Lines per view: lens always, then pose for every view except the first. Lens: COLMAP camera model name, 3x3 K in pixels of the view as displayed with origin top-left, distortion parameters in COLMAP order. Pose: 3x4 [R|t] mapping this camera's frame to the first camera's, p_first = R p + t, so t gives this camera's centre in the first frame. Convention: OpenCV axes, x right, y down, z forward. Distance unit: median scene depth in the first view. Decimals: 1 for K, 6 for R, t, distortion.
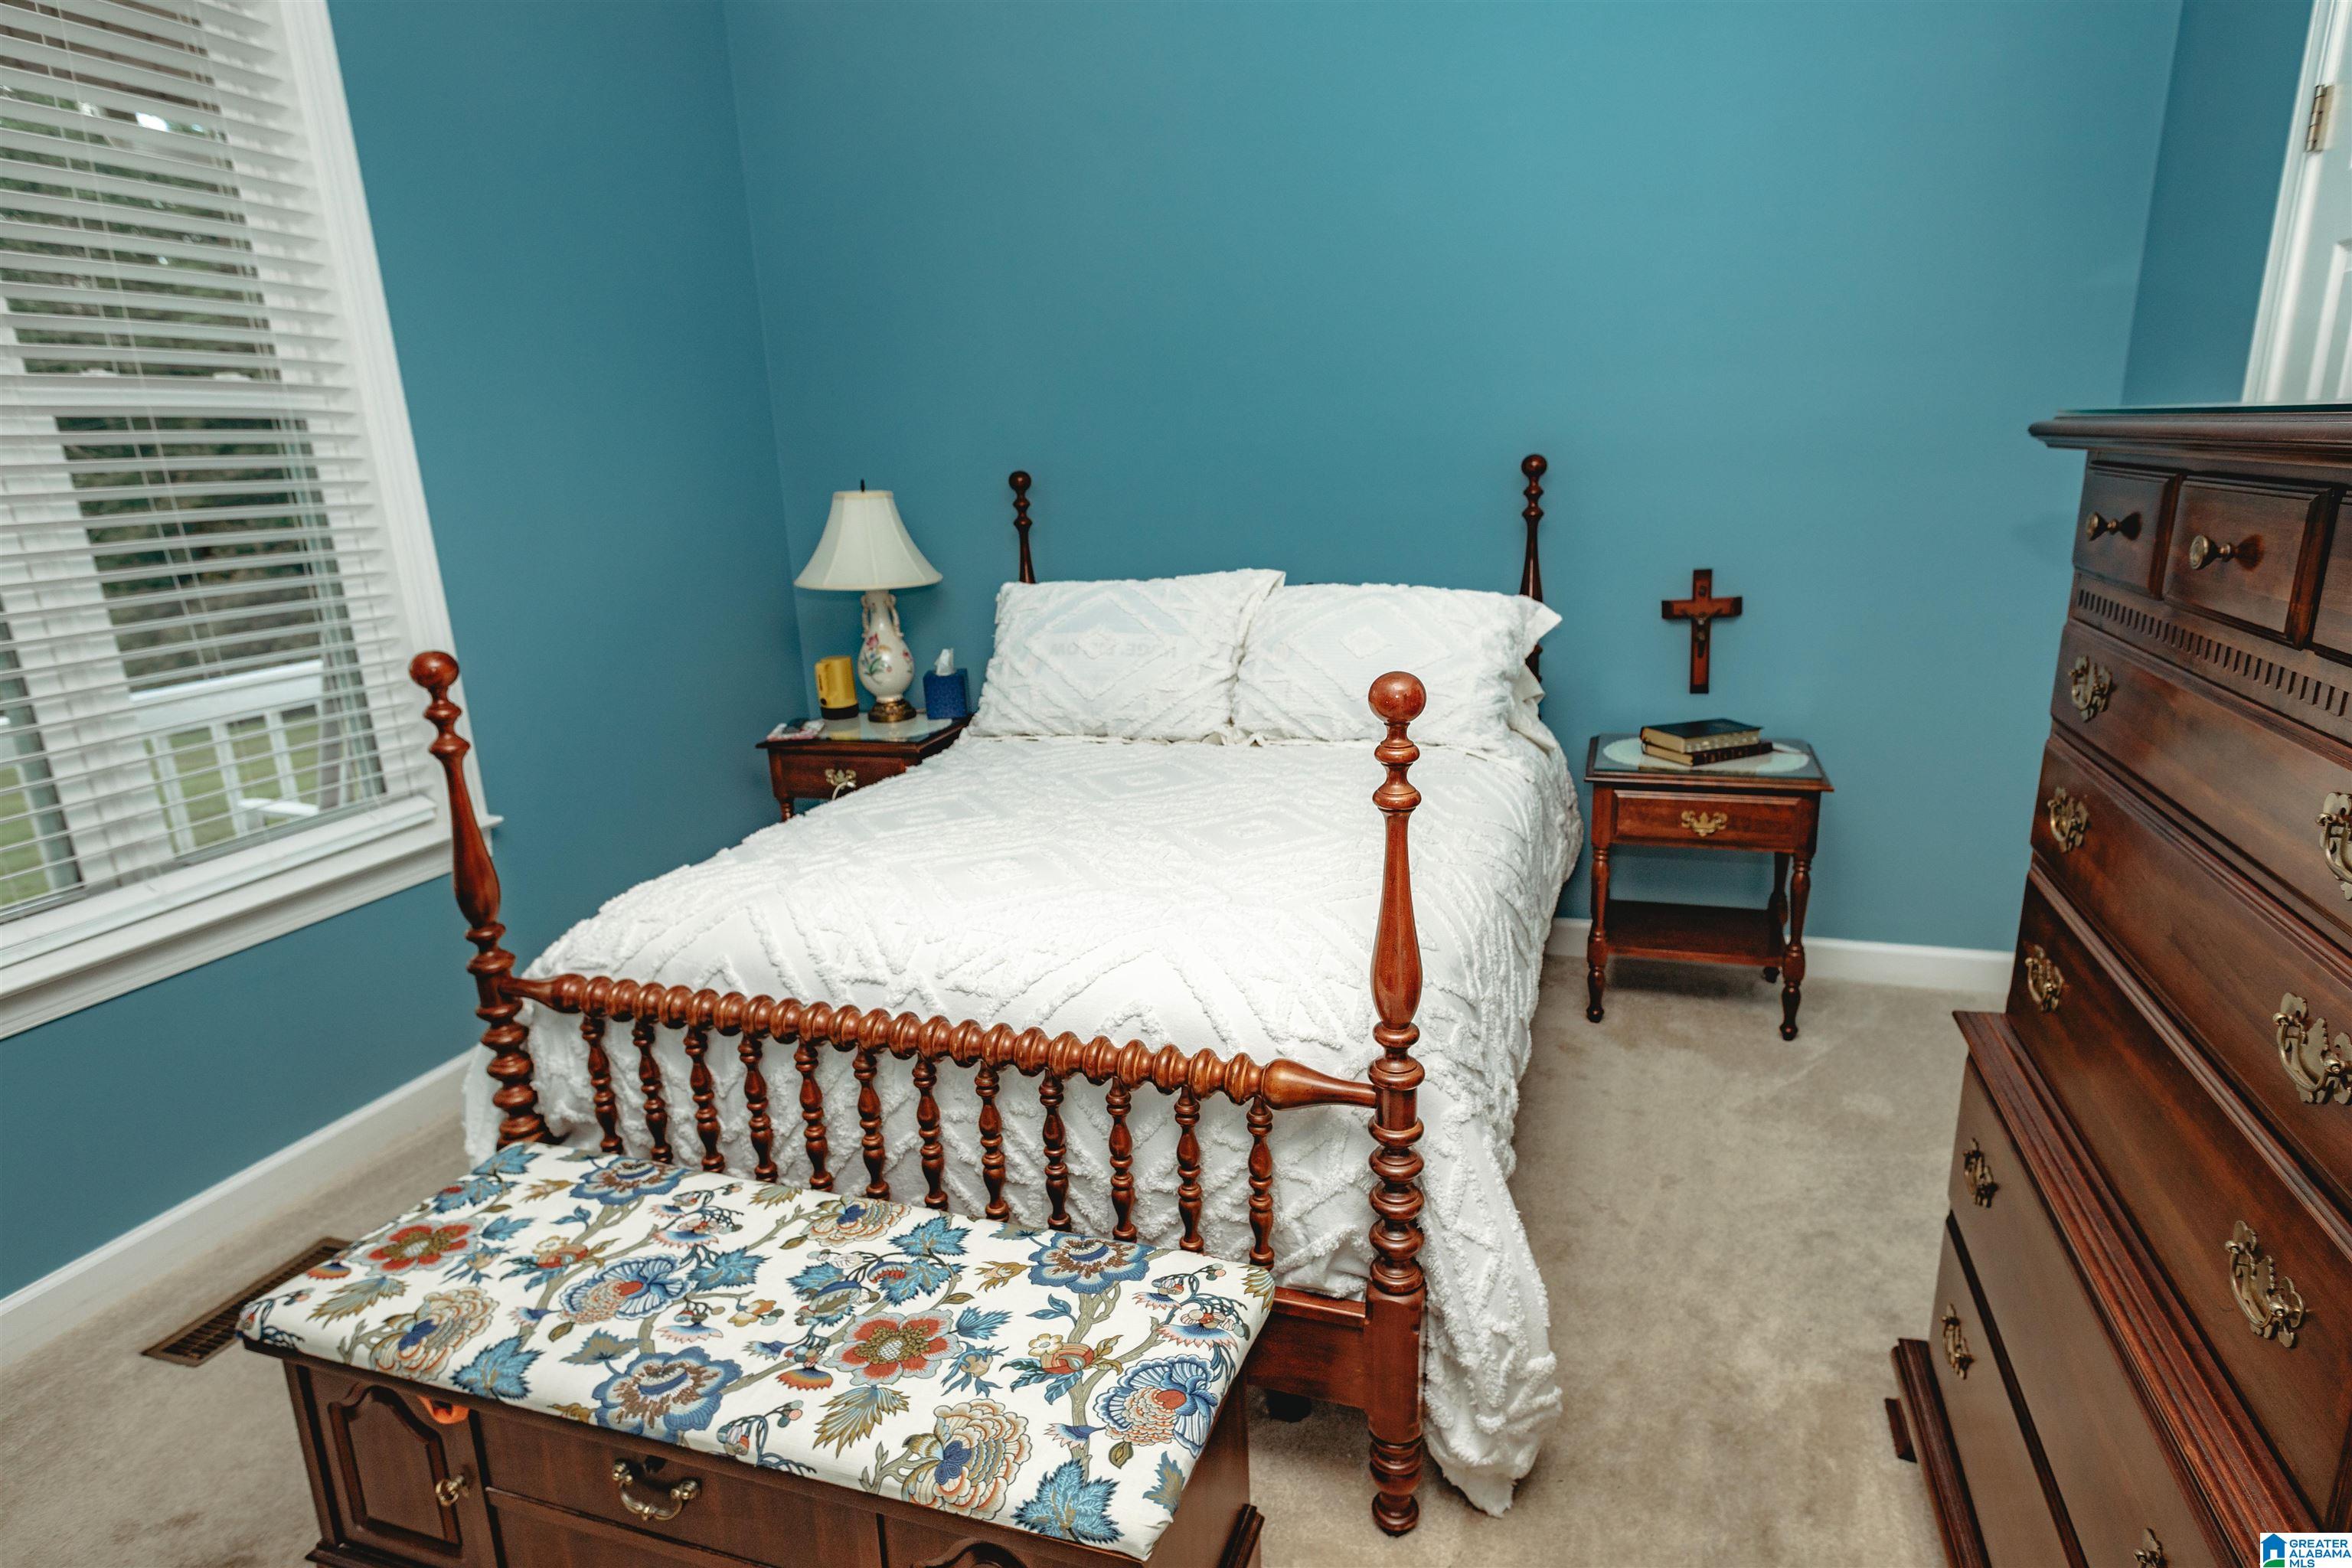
lens RADIAL K [[1304.2, 0, 1168.2], [0, 1304.2, 779.5], [0, 0, 1]] dist [0.016157, -0.002381]
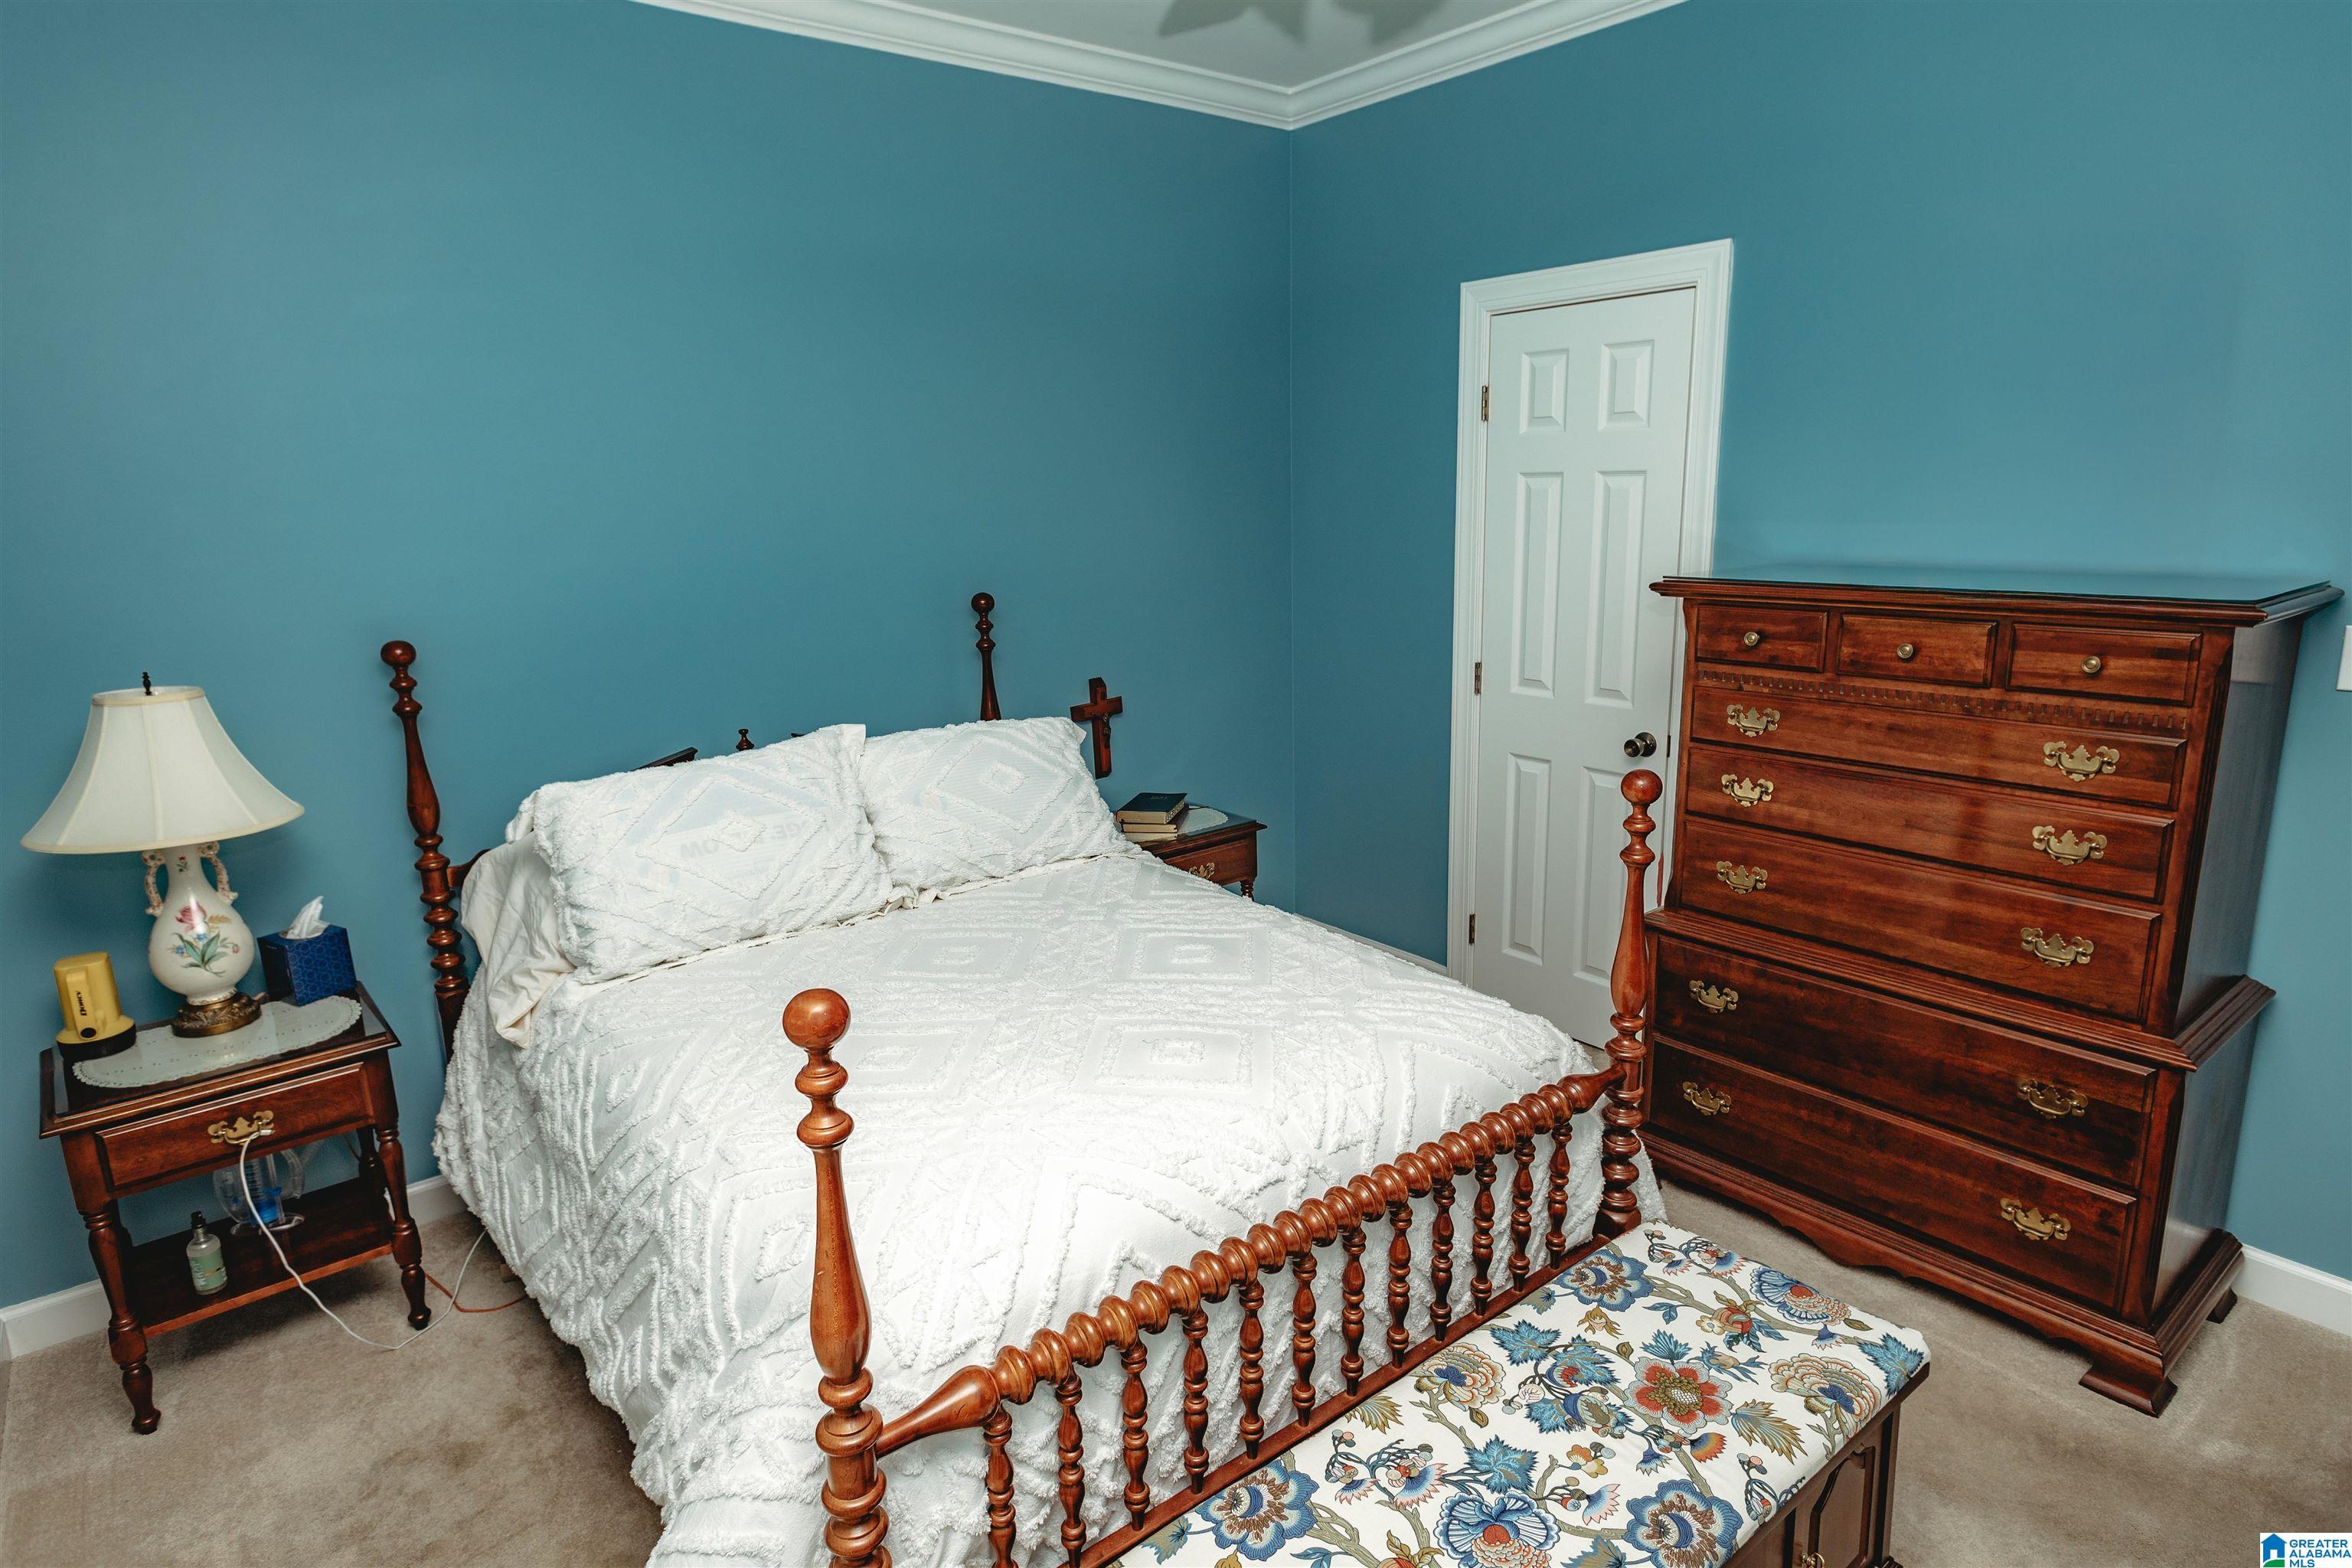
lens RADIAL K [[1304.2, 0, 1161.0], [0, 1304.2, 768.5], [0, 0, 1]] dist [0.016157, -0.002381]
pose [[0.543792, -0.159879, 0.823850, -1.218368], [0.219225, 0.974662, 0.044444, -0.247583], [-0.810080, 0.156440, 0.565063, 0.558484]]
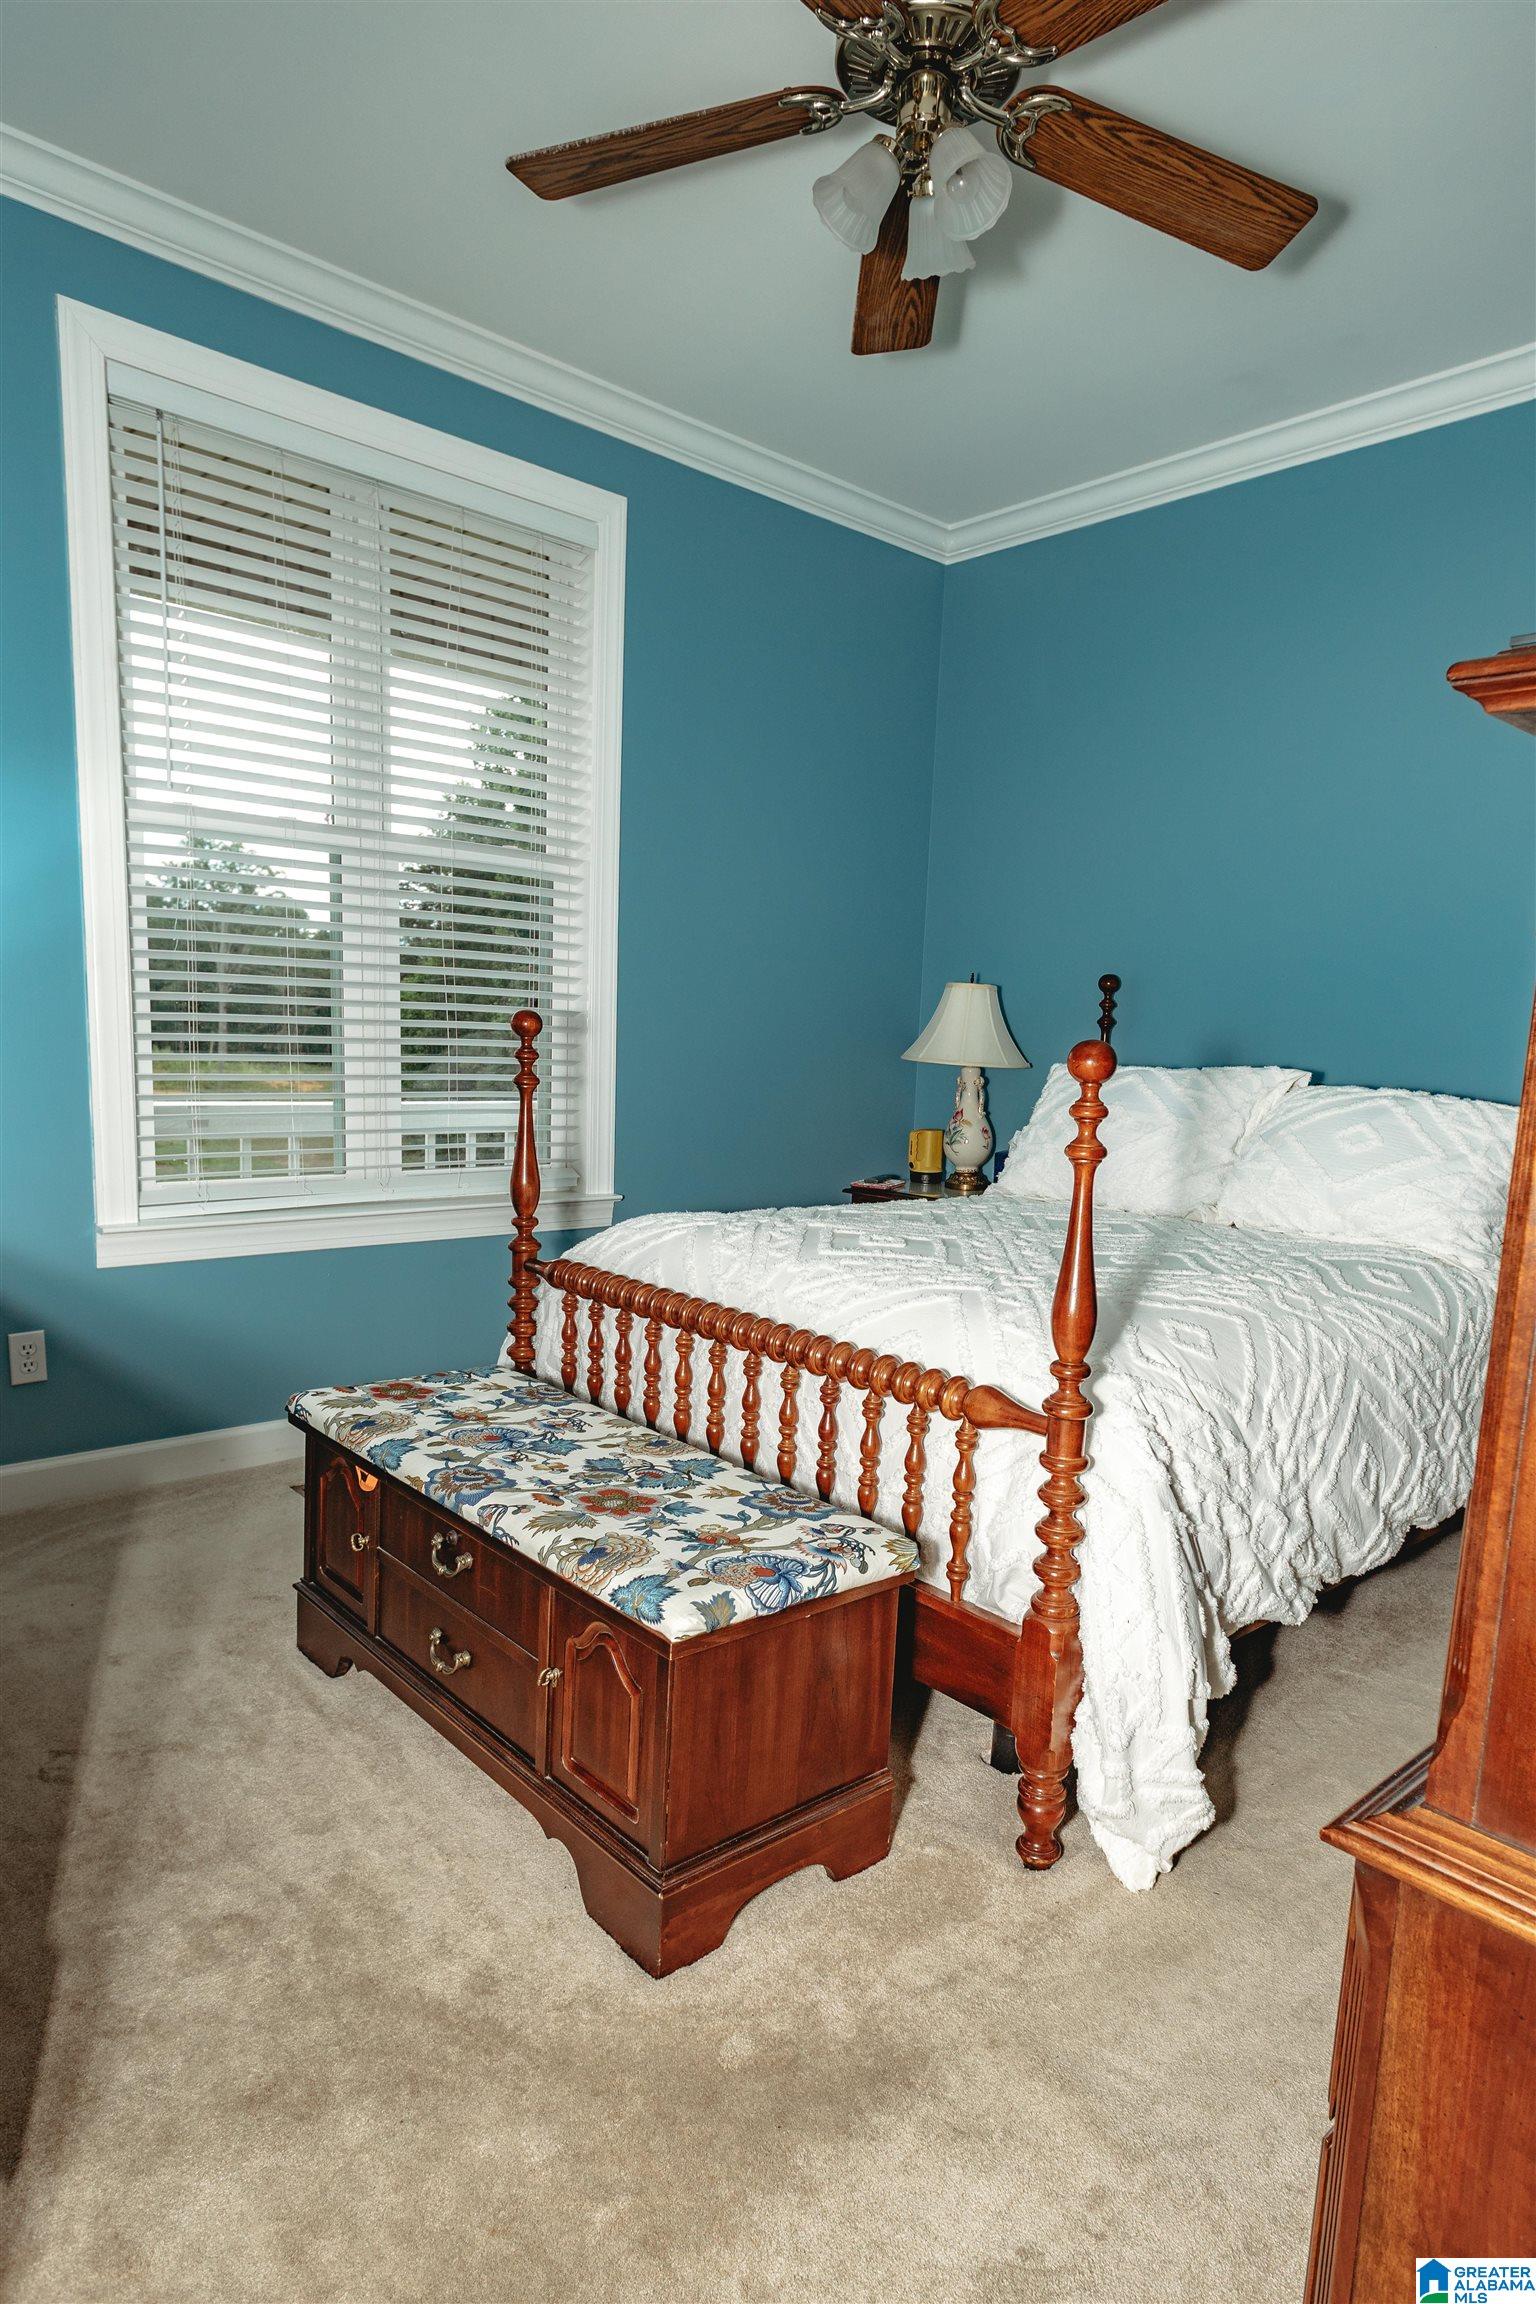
lens RADIAL K [[1329.0, 0, 813.1], [0, 1329.0, 1196.5], [0, 0, 1]] dist [0.011594, 0.006950]
pose [[0.879200, 0.140990, -0.455115, 0.471224], [-0.195650, 0.977798, -0.075049, 0.176380], [0.434430, 0.155026, 0.887264, -0.124232]]
